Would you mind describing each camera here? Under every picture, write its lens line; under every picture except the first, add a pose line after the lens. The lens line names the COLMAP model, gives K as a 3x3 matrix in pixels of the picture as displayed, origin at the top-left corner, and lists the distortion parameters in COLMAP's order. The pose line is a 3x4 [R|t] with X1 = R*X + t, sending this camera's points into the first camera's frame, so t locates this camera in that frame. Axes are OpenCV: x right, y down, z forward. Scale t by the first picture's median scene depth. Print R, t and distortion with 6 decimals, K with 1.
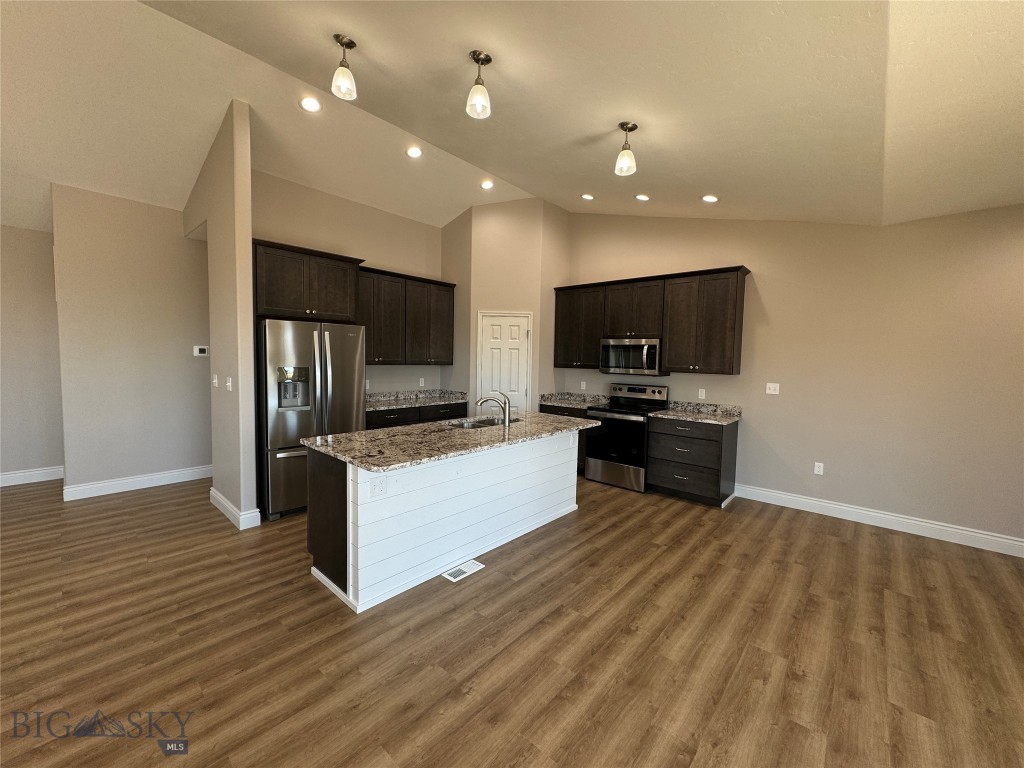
lens RADIAL K [[406.2, 0, 512.1], [0, 406.2, 382.6], [0, 0, 1]] dist [-0.003293, 0.001025]
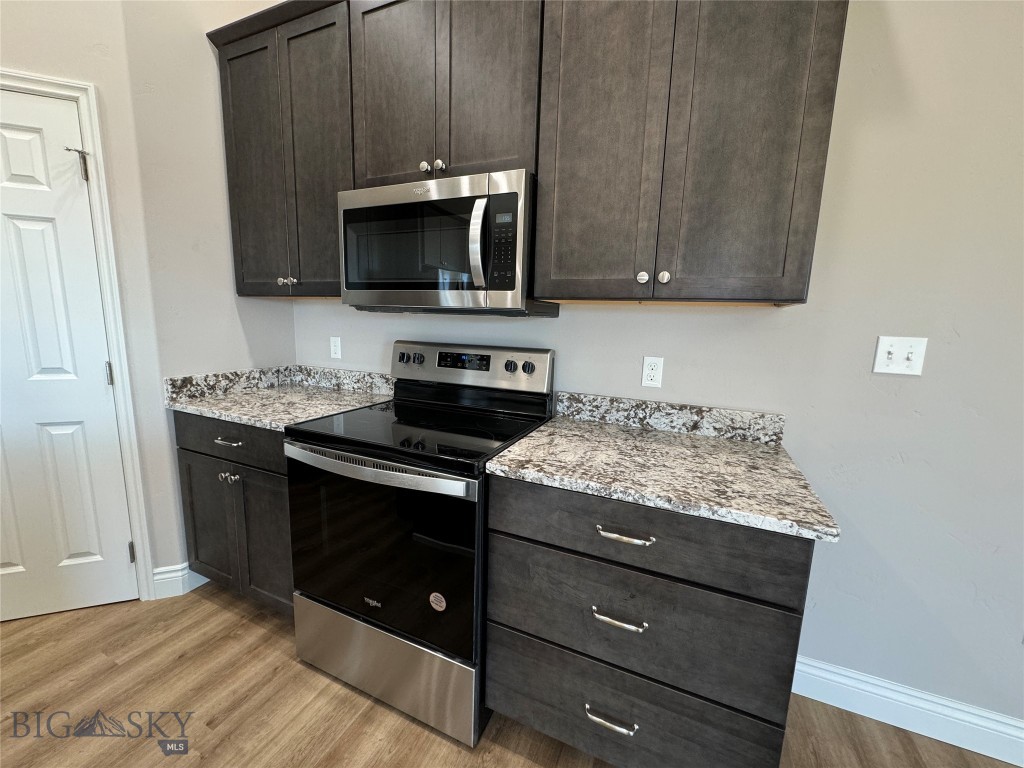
lens RADIAL K [[406.2, 0, 511.9], [0, 406.2, 383.4], [0, 0, 1]] dist [-0.003293, 0.001025]
pose [[0.952581, -0.038484, 0.301842, 0.281300], [0.007359, 0.994593, 0.103585, 0.002753], [-0.304196, -0.096452, 0.947714, 0.775441]]
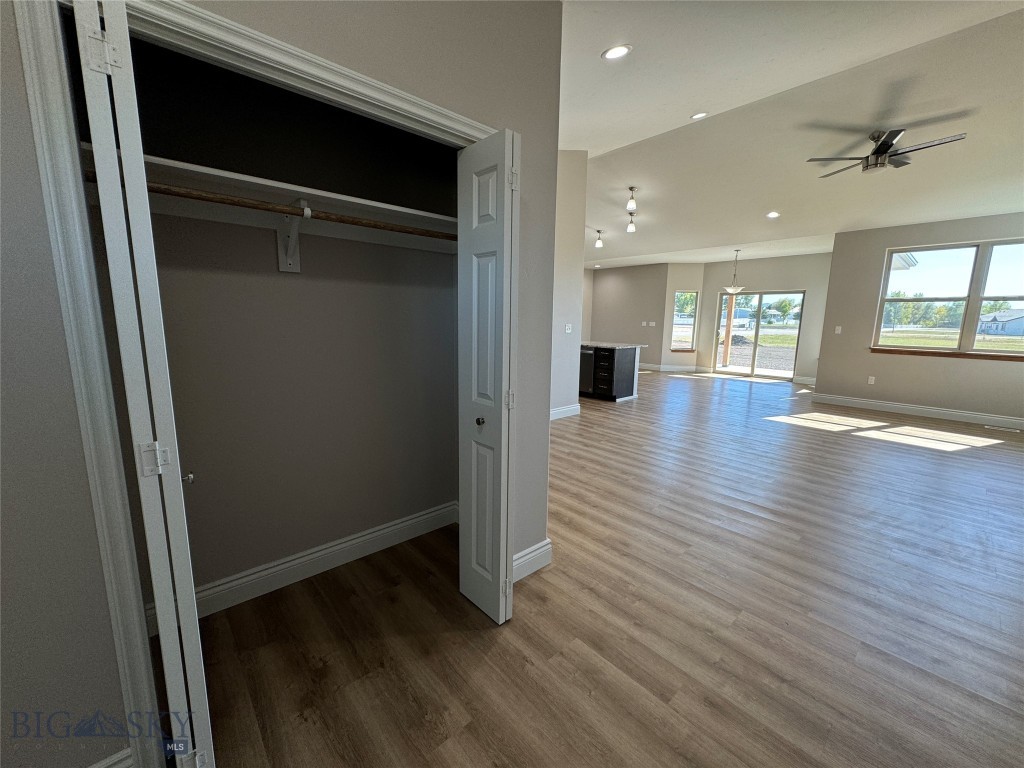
lens RADIAL K [[406.2, 0, 511.1], [0, 406.2, 382.7], [0, 0, 1]] dist [-0.003293, 0.001025]
pose [[0.111589, -0.178342, 0.977621, -1.797691], [0.049224, 0.983549, 0.173805, -0.057985], [-0.992535, 0.028728, 0.118532, 0.824943]]
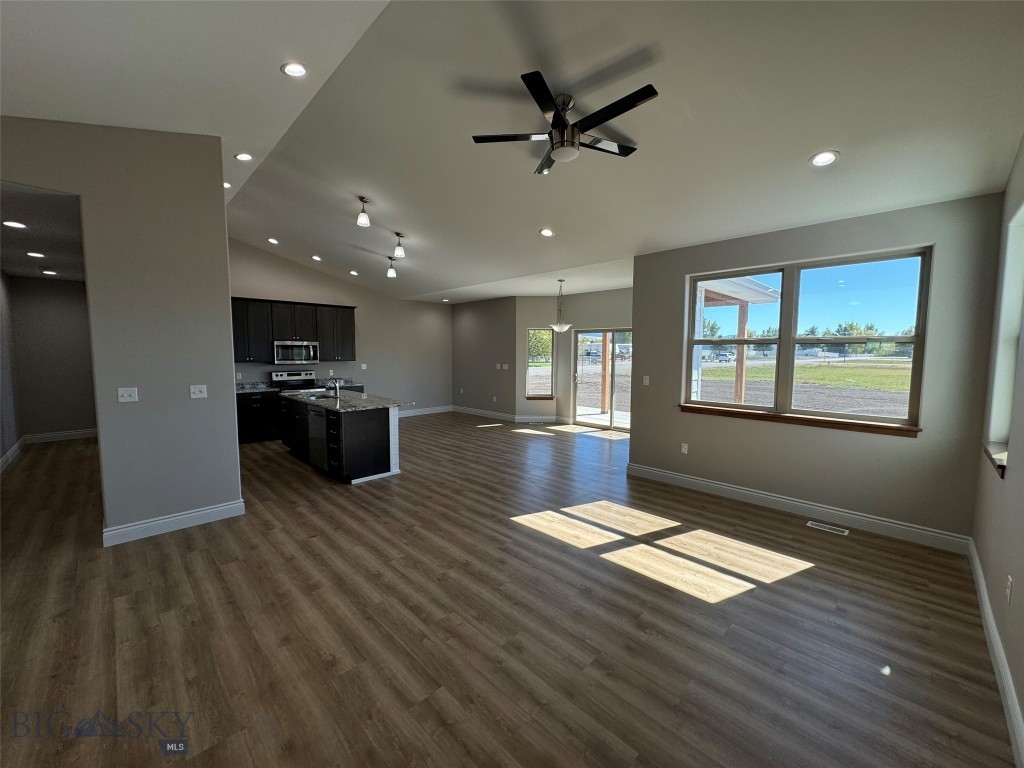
lens RADIAL K [[406.2, 0, 511.4], [0, 406.2, 382.7], [0, 0, 1]] dist [-0.003293, 0.001025]
pose [[0.059077, -0.099949, 0.993237, -1.325352], [0.059479, 0.993560, 0.096444, -0.056392], [-0.996480, 0.053379, 0.064641, 0.112534]]
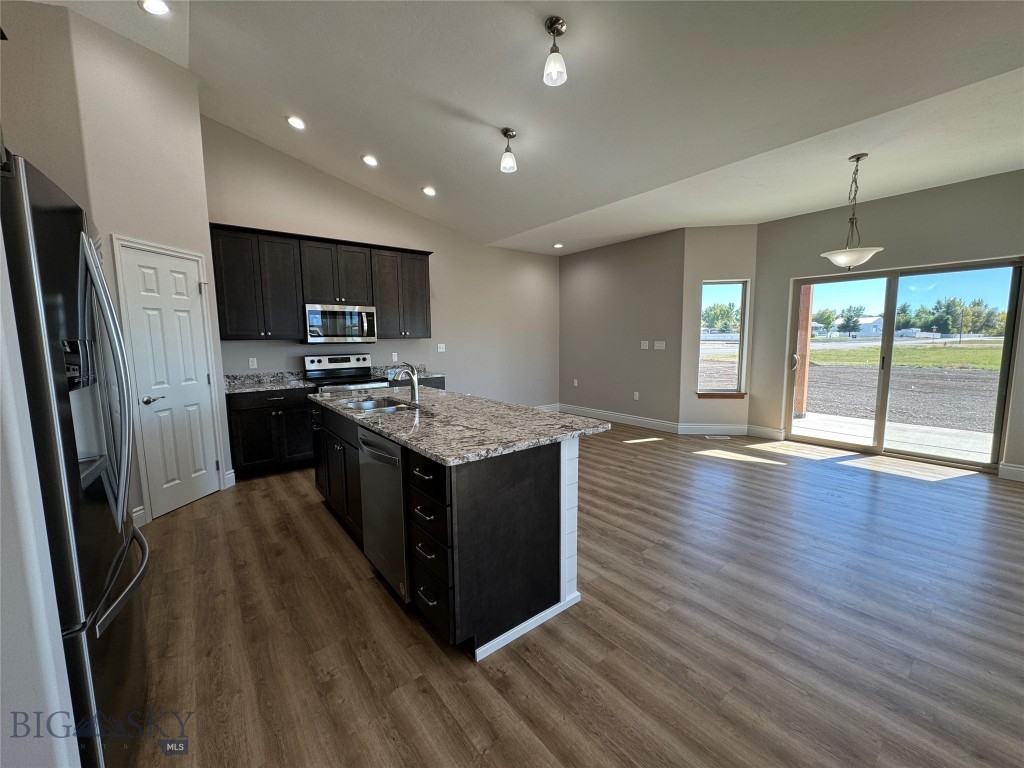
lens RADIAL K [[406.2, 0, 511.7], [0, 406.2, 382.5], [0, 0, 1]] dist [-0.003293, 0.001025]
pose [[0.172974, -0.131537, 0.976103, -0.639844], [0.076831, 0.989824, 0.119771, -0.014220], [-0.981925, 0.054277, 0.181320, 0.502953]]
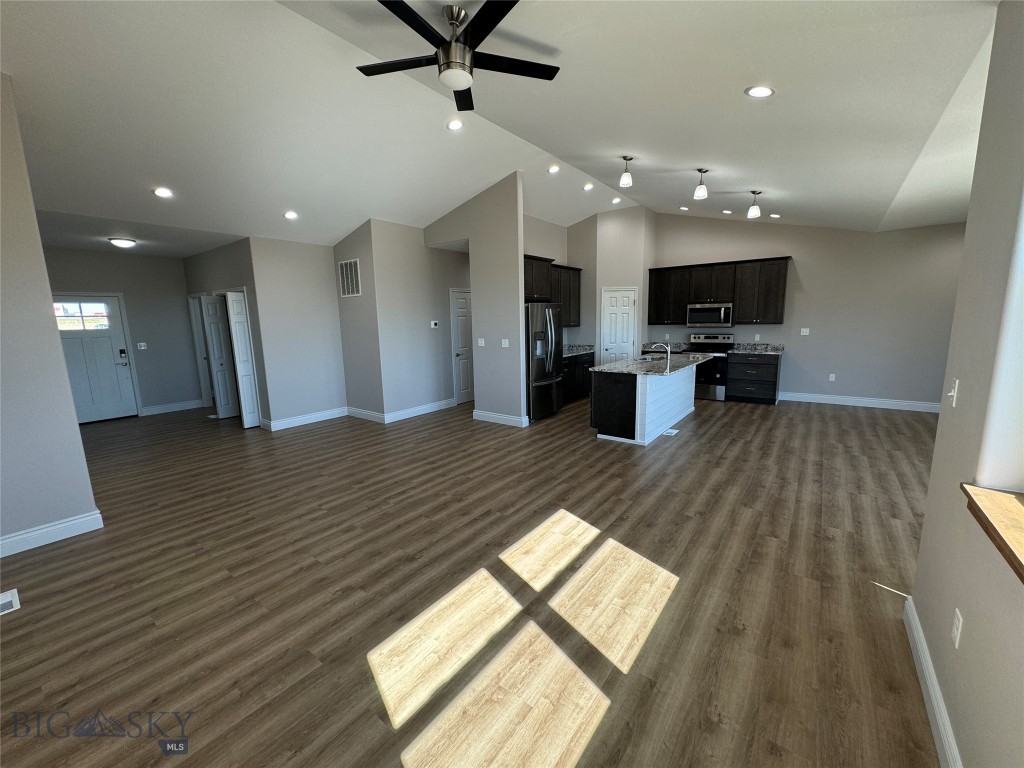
lens RADIAL K [[406.2, 0, 512.5], [0, 406.2, 382.9], [0, 0, 1]] dist [-0.003293, 0.001025]
pose [[0.996017, -0.055728, 0.069602, -0.628458], [0.048750, 0.993971, 0.098208, 0.002074], [-0.074655, -0.094424, 0.992729, -0.530822]]
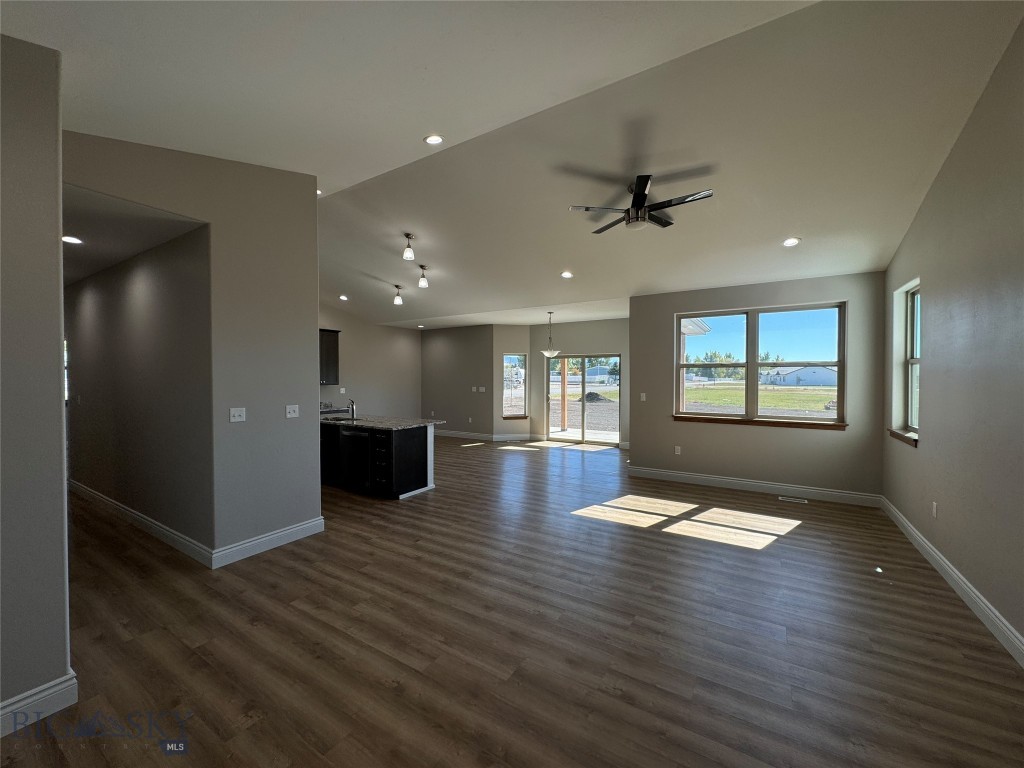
lens RADIAL K [[406.2, 0, 511.7], [0, 406.2, 382.2], [0, 0, 1]] dist [-0.003293, 0.001025]
pose [[-0.173260, -0.035448, 0.984238, -1.465537], [0.057177, 0.997304, 0.045984, -0.070700], [-0.983215, 0.064243, -0.170766, 0.483703]]
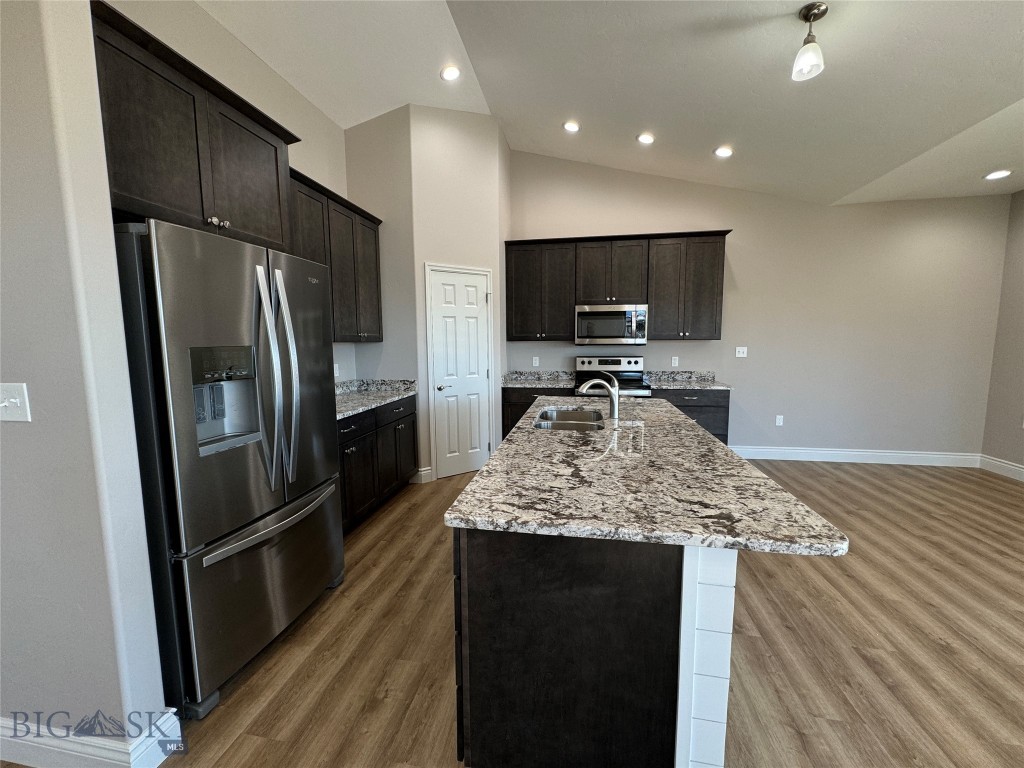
lens RADIAL K [[406.2, 0, 511.2], [0, 406.2, 382.4], [0, 0, 1]] dist [-0.003293, 0.001025]
pose [[0.849940, -0.083233, 0.520264, -0.411834], [0.059004, 0.996268, 0.062992, -0.007799], [-0.523566, -0.022841, 0.851679, 0.391181]]
